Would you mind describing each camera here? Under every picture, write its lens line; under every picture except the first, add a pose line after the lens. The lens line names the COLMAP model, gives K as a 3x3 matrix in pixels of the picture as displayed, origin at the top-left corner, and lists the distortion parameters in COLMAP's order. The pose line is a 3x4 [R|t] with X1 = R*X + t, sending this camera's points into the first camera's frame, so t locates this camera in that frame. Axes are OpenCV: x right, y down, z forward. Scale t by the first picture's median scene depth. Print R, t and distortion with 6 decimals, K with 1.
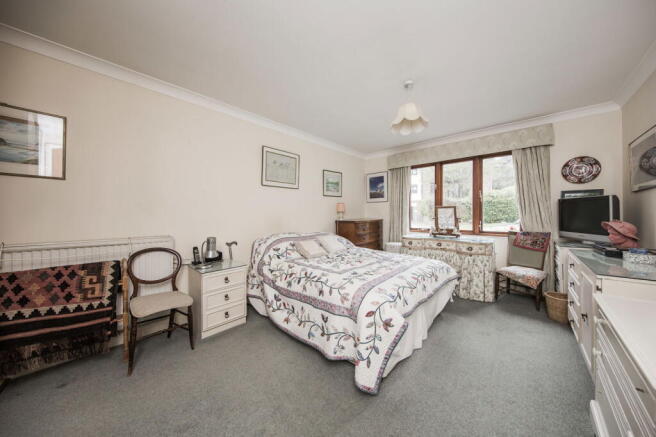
lens RADIAL K [[213.4, 0, 328.0], [0, 213.4, 212.5], [0, 0, 1]] dist [-0.001132, -0.000228]
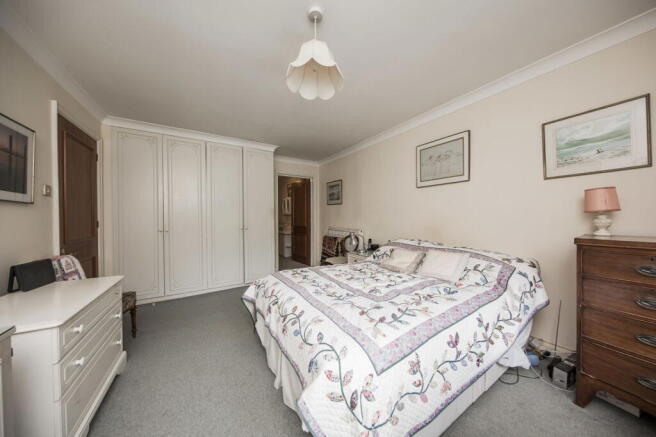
lens RADIAL K [[213.4, 0, 326.8], [0, 213.4, 217.1], [0, 0, 1]] dist [-0.001132, -0.000228]
pose [[-0.256236, -0.010149, -0.966561, 0.626614], [-0.000672, 0.999947, -0.010321, 0.010767], [0.966614, -0.001995, -0.256229, 0.751329]]
